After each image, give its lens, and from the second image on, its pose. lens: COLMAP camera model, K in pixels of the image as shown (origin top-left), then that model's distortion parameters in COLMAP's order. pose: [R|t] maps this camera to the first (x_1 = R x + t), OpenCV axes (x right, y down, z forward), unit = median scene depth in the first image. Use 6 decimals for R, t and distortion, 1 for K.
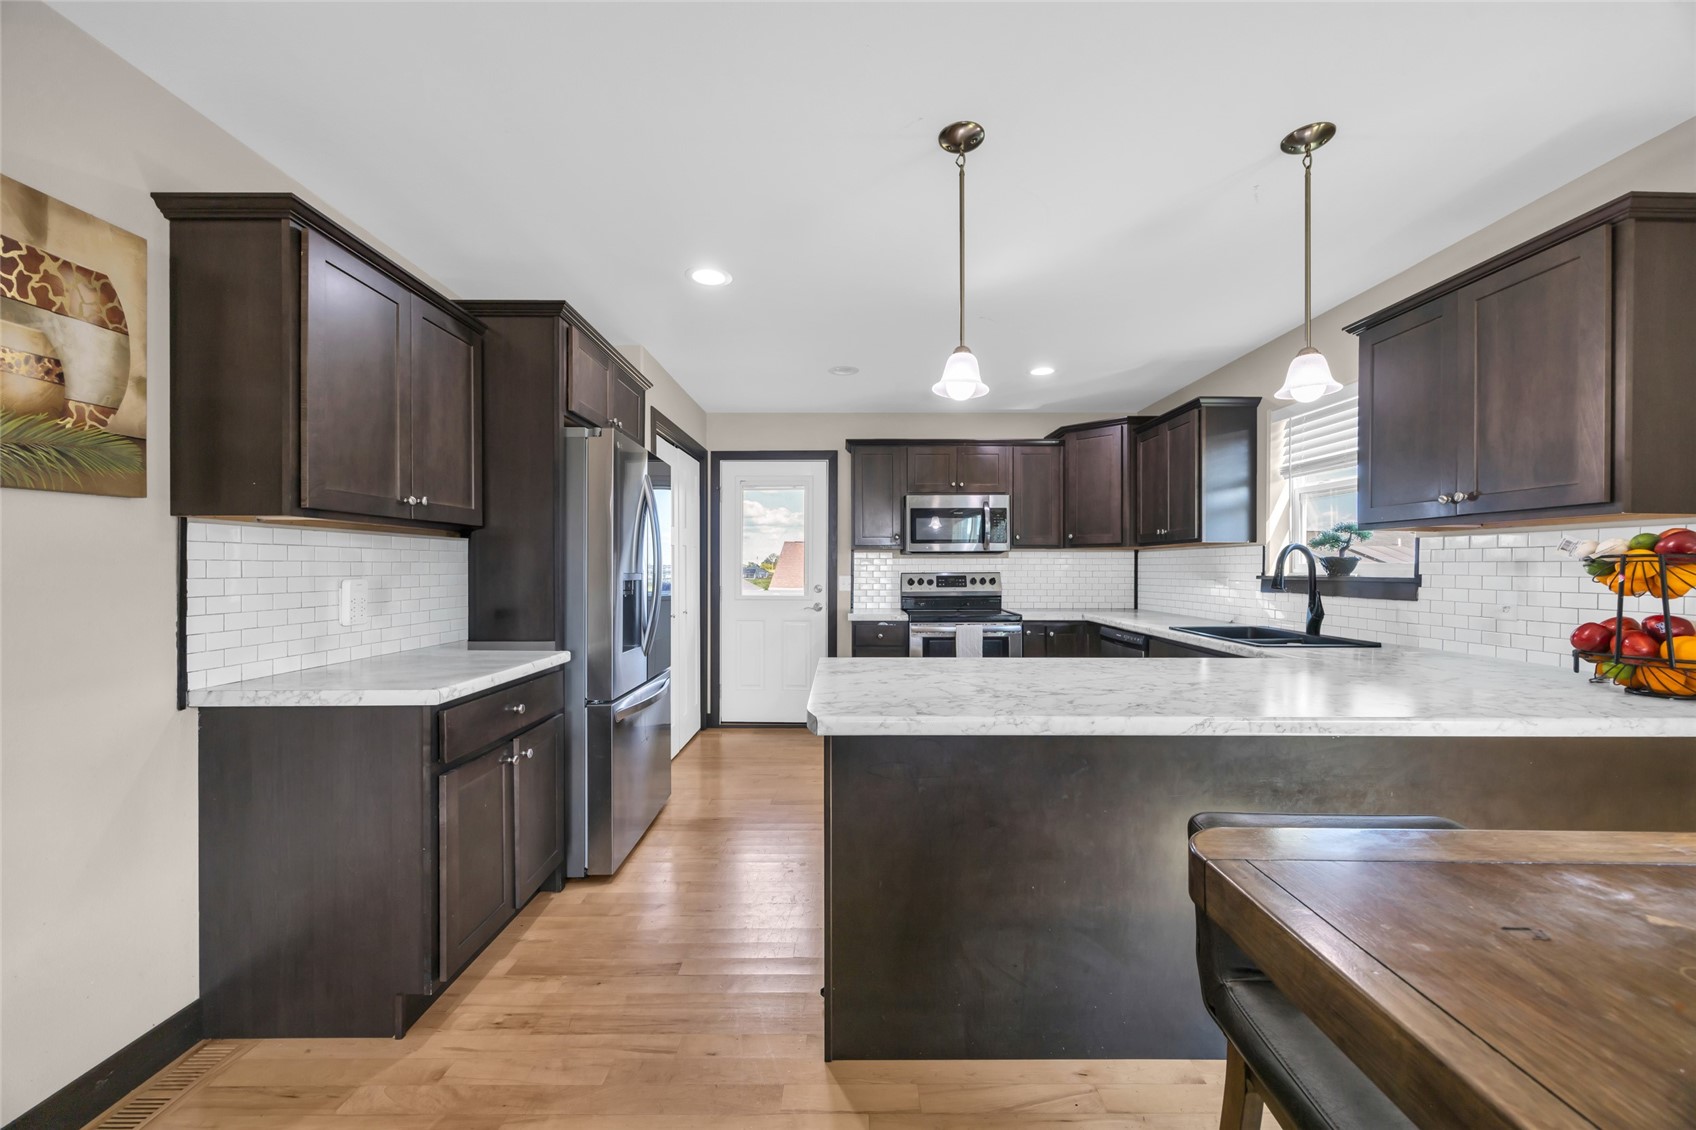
lens RADIAL K [[645.3, 0, 850.4], [0, 645.3, 569.0], [0, 0, 1]] dist [-0.001478, -0.000225]
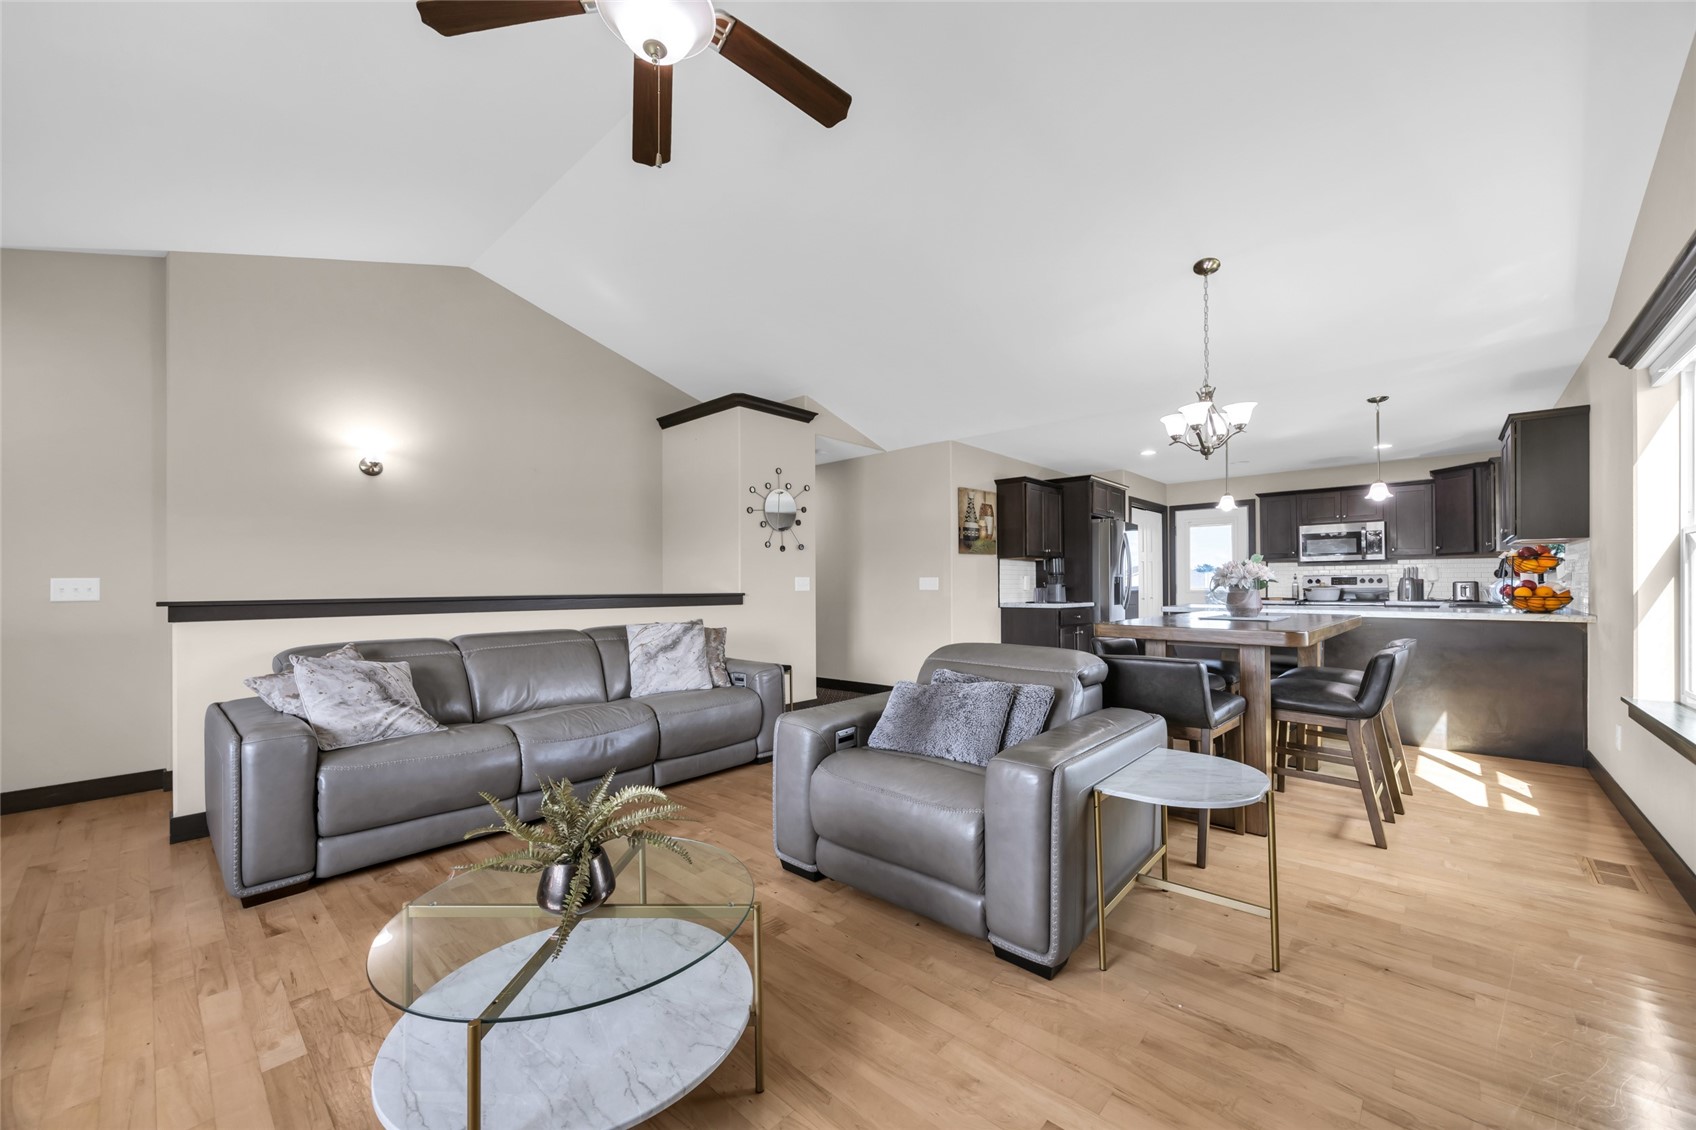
lens RADIAL K [[645.3, 0, 850.4], [0, 645.3, 569.0], [0, 0, 1]] dist [-0.001478, -0.000225]
pose [[0.730442, -0.017457, -0.682752, 0.490539], [0.000011, 0.999674, -0.025548, 0.042345], [0.682975, 0.018654, 0.730204, -1.226459]]
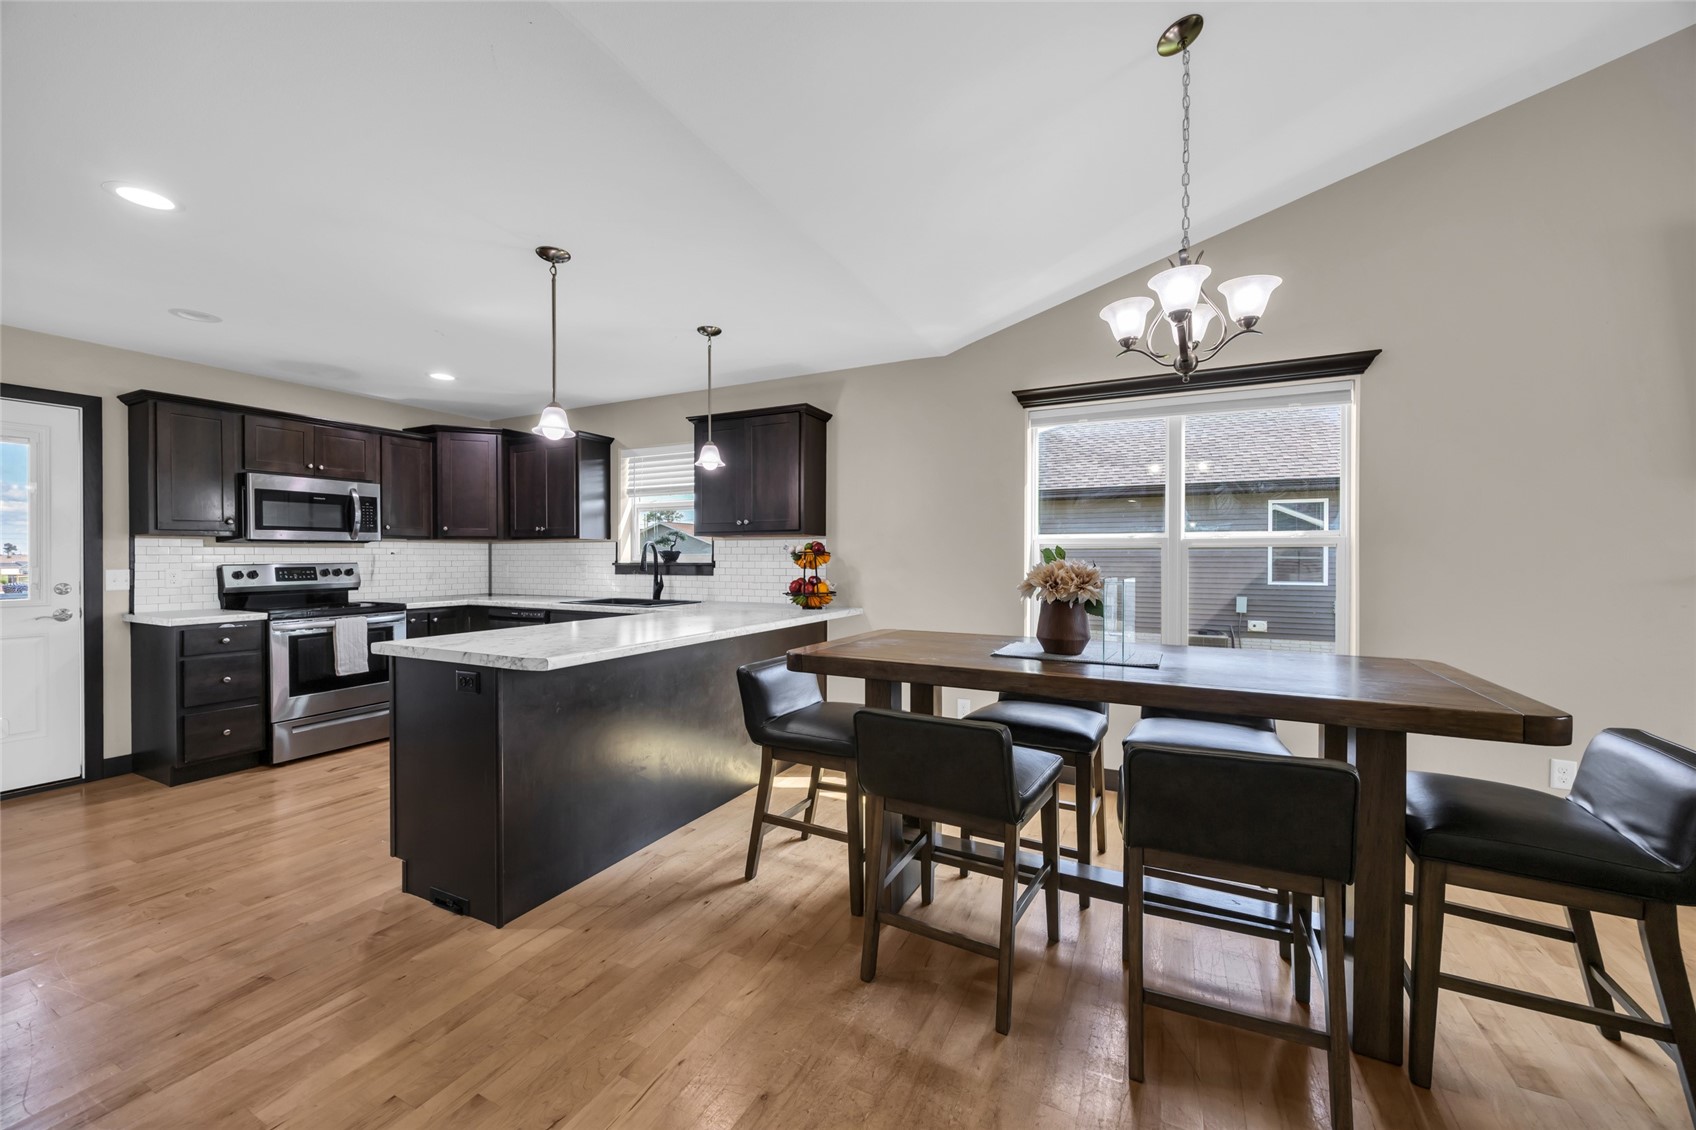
lens RADIAL K [[645.3, 0, 850.4], [0, 645.3, 569.0], [0, 0, 1]] dist [-0.001478, -0.000225]
pose [[0.449514, -0.018641, 0.893079, -0.424194], [0.003938, 0.999814, 0.018887, -0.001124], [-0.893264, -0.004973, 0.449504, -0.118356]]
